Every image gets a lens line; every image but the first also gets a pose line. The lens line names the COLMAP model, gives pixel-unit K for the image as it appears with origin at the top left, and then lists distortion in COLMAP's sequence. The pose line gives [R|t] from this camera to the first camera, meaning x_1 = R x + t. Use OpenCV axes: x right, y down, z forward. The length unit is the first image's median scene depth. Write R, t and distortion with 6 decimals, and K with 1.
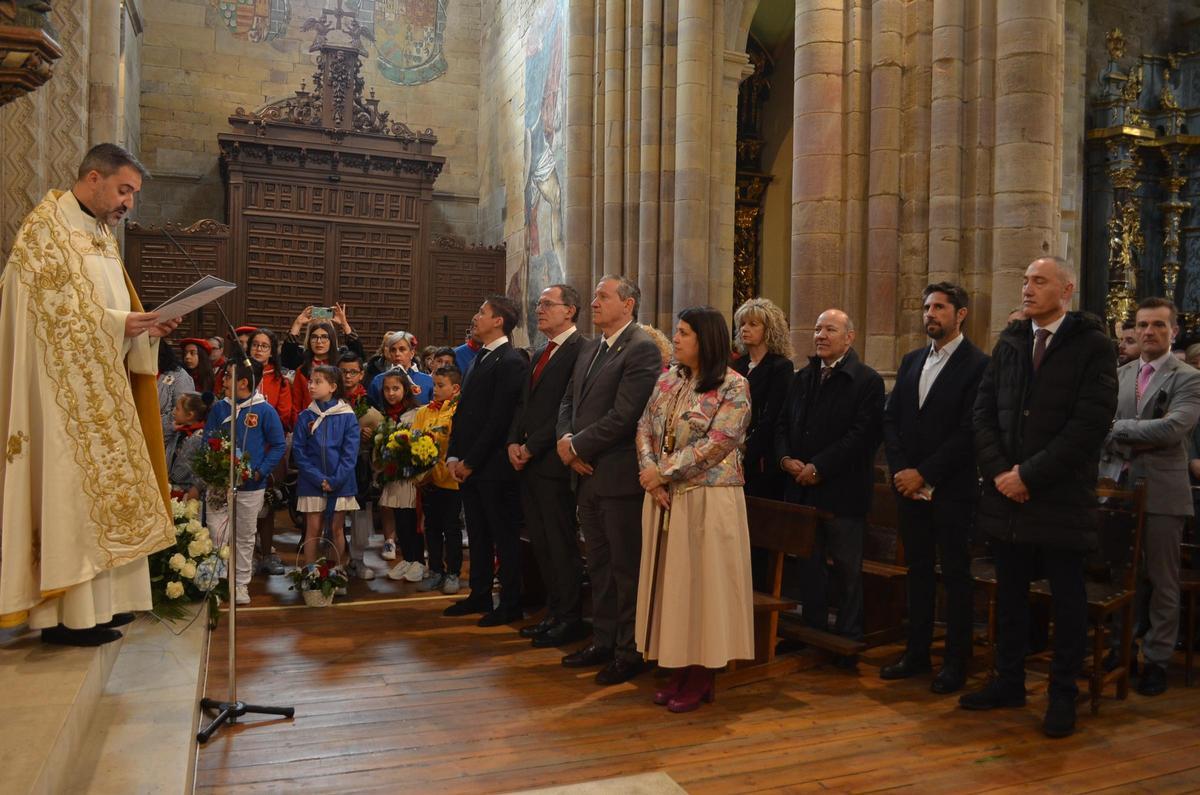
lens RADIAL K [[949.3, 0, 600.8], [0, 949.3, 403.2], [0, 0, 1]] dist [-0.083613, 0.015667]
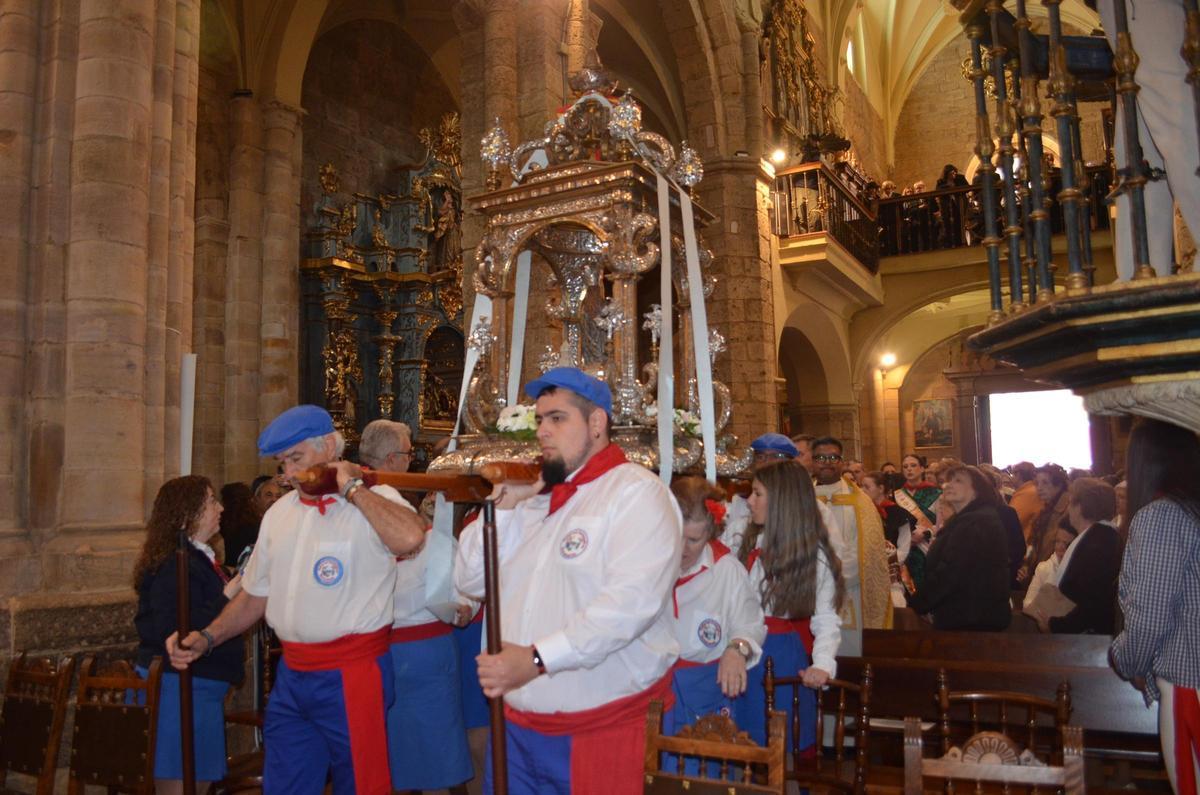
lens RADIAL K [[949.3, 0, 597.8], [0, 949.3, 397.9], [0, 0, 1]] dist [-0.083613, 0.015667]
pose [[0.764886, 0.021075, 0.643821, 0.123739], [0.072460, 0.990306, -0.118502, -0.005930], [-0.640077, 0.137292, 0.755945, 0.052401]]
